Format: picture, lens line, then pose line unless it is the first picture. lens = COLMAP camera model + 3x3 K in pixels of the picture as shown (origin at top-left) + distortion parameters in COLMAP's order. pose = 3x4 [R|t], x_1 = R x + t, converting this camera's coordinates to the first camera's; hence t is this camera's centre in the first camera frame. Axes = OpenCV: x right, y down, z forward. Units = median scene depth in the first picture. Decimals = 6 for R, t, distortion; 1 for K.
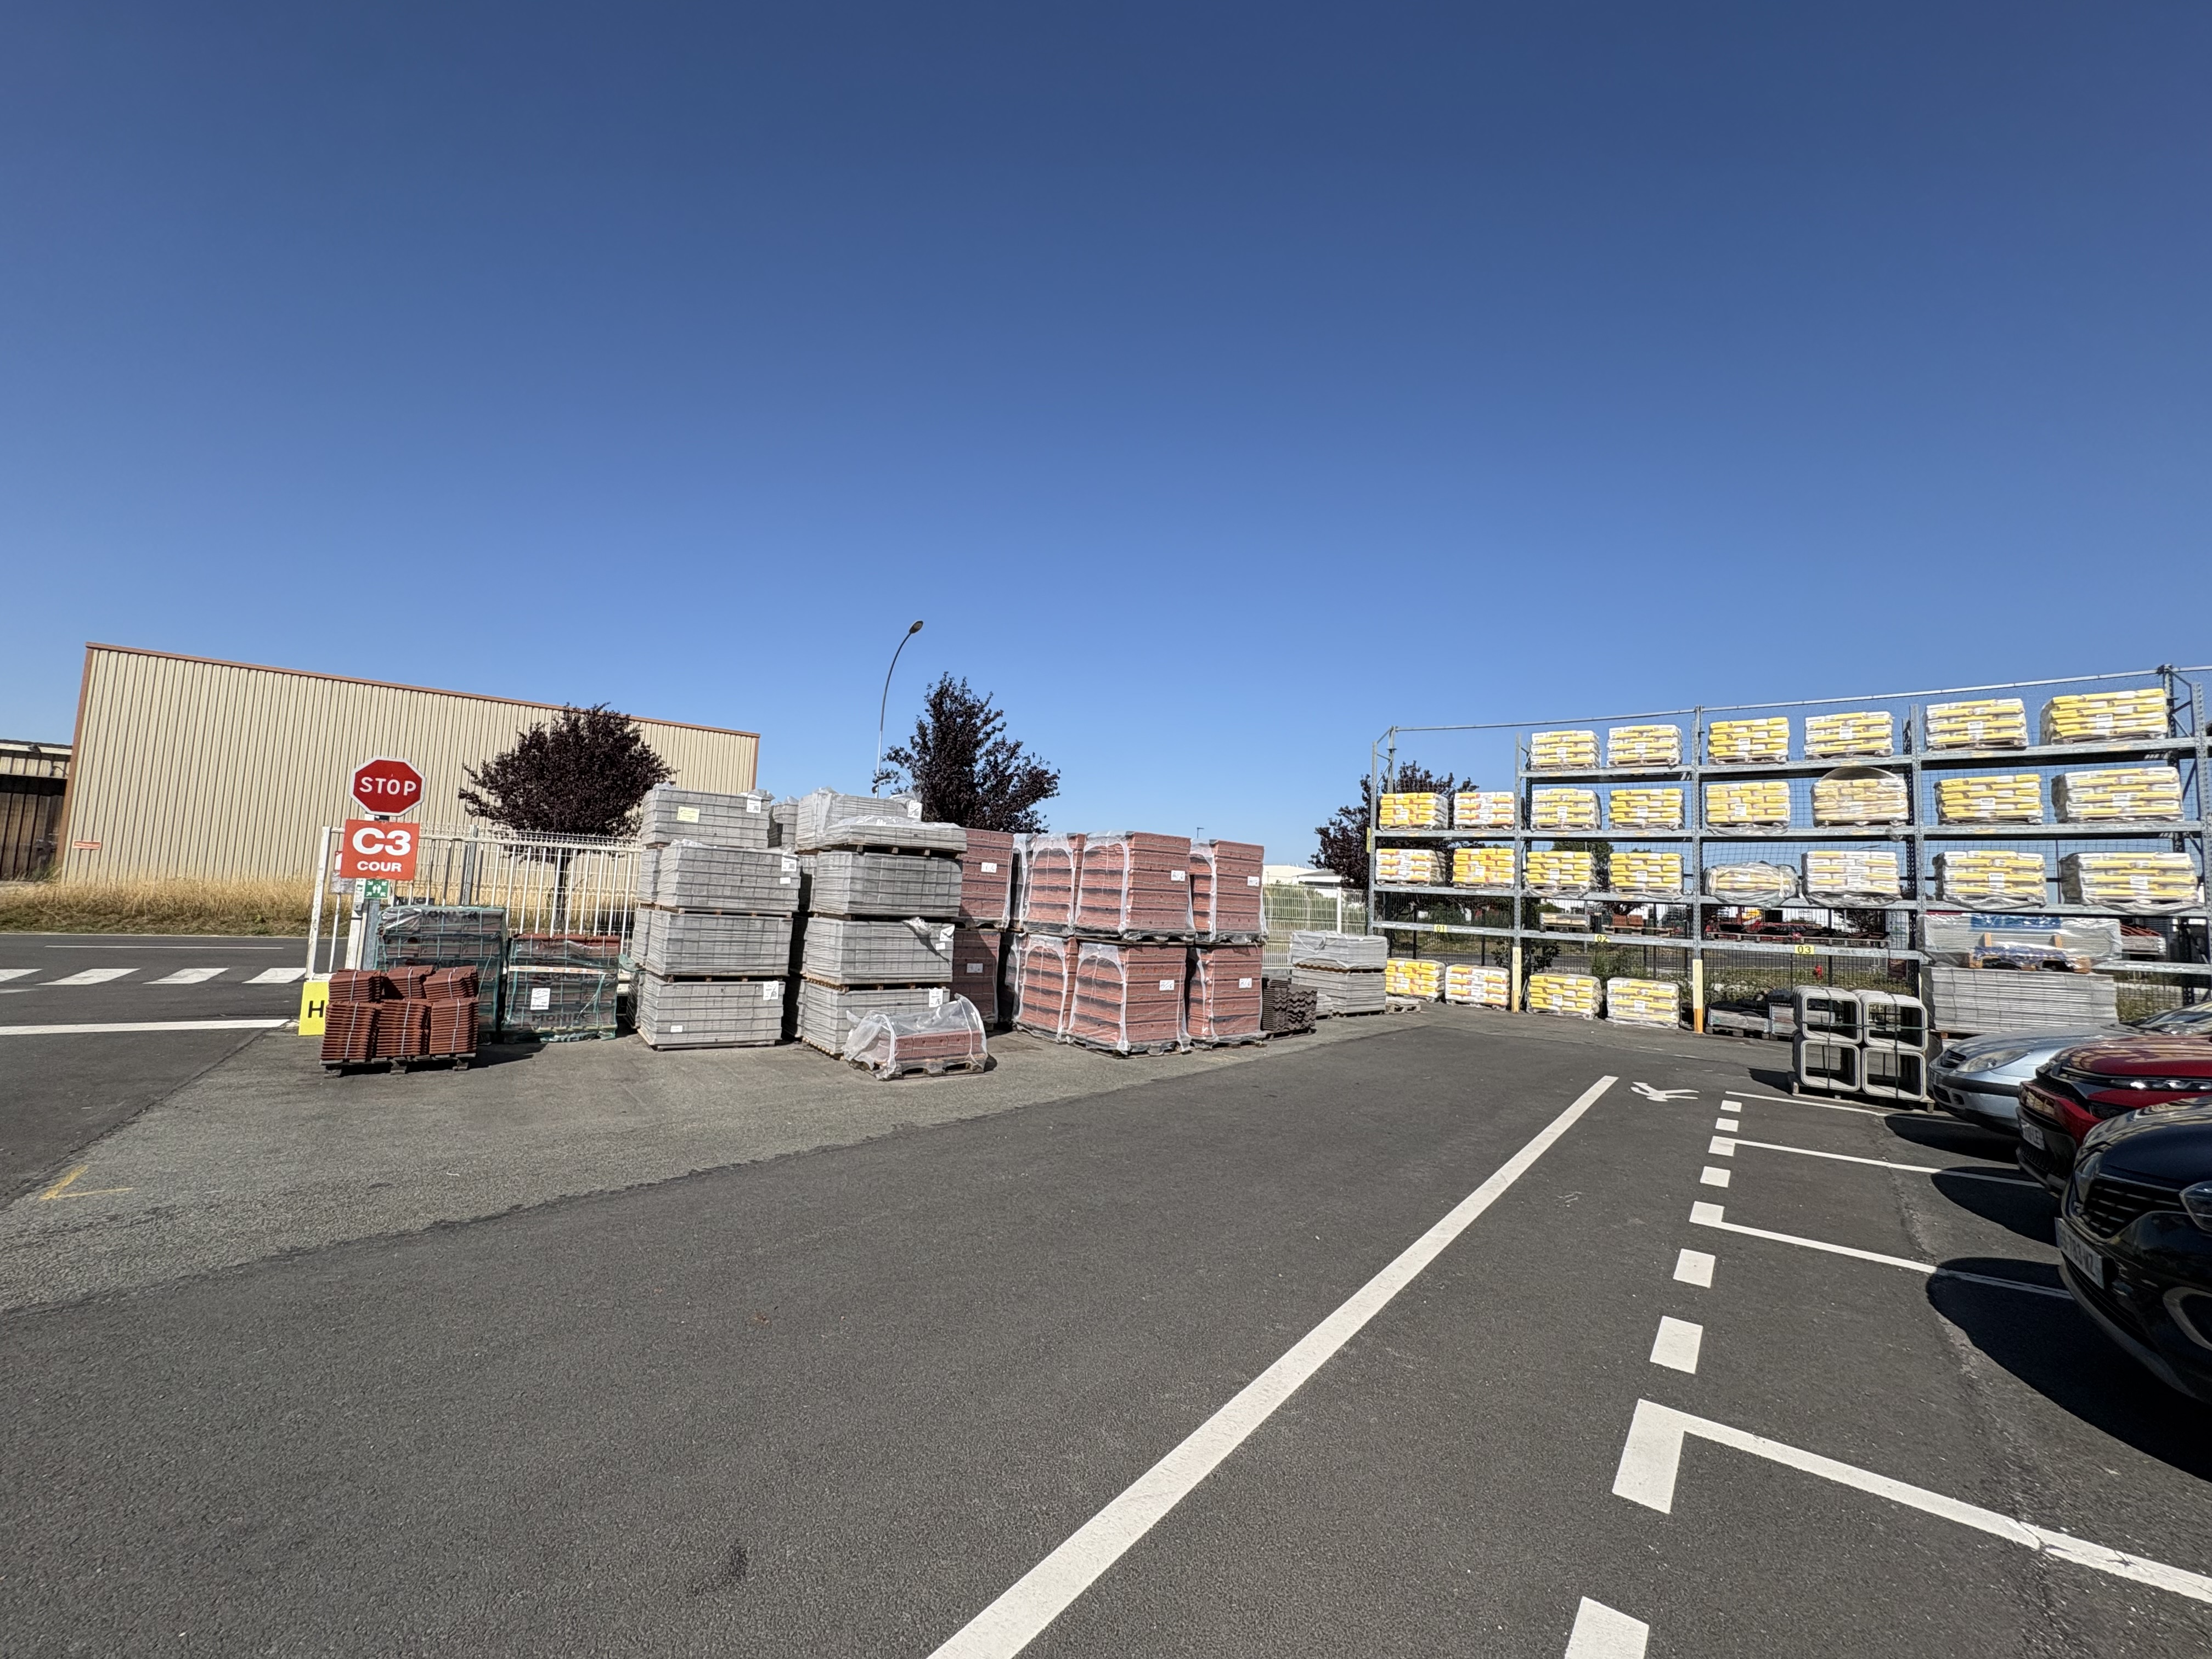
lens RADIAL K [[895.5, 0, 1106.0], [0, 895.5, 829.5], [0, 0, 1]] dist [0.002285, 0.000451]
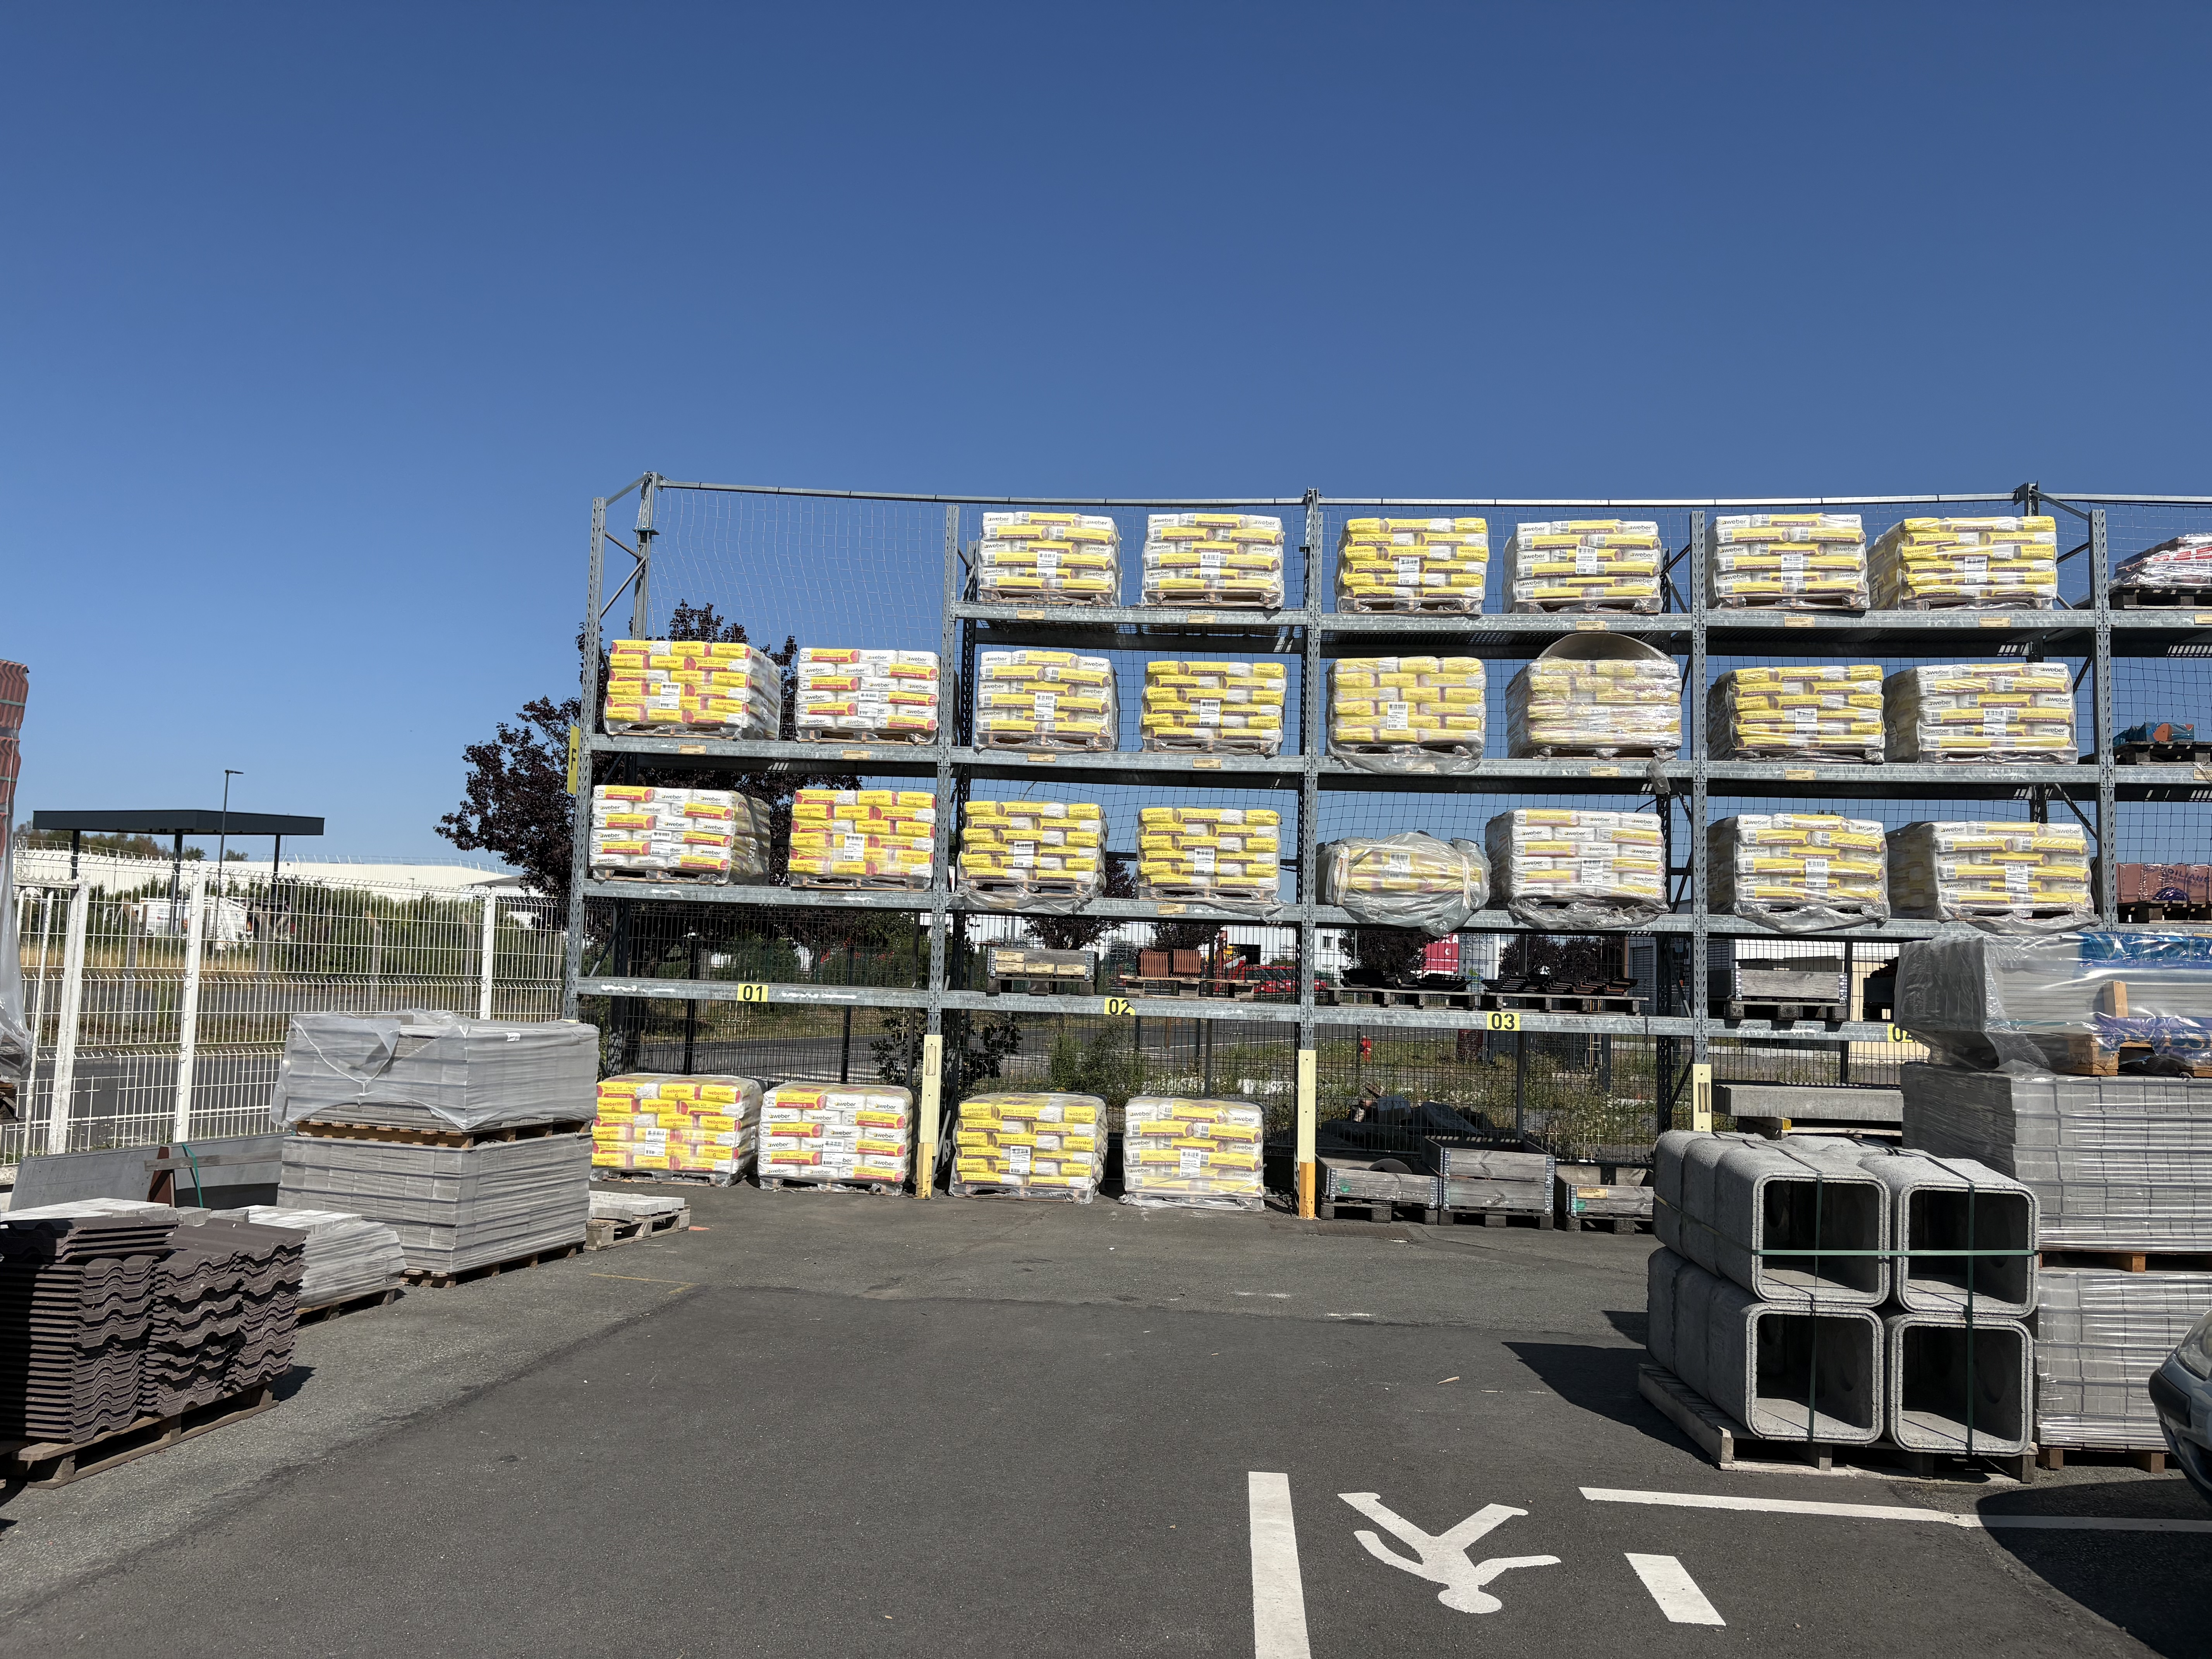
lens RADIAL K [[1686.8, 0, 1106.0], [0, 1686.8, 829.5], [0, 0, 1]] dist [0.091385, -0.001255]
pose [[0.846667, 0.026739, 0.531450, 0.125490], [-0.034886, 0.999377, 0.005296, 0.034669], [-0.530978, -0.023025, 0.847073, 0.337598]]
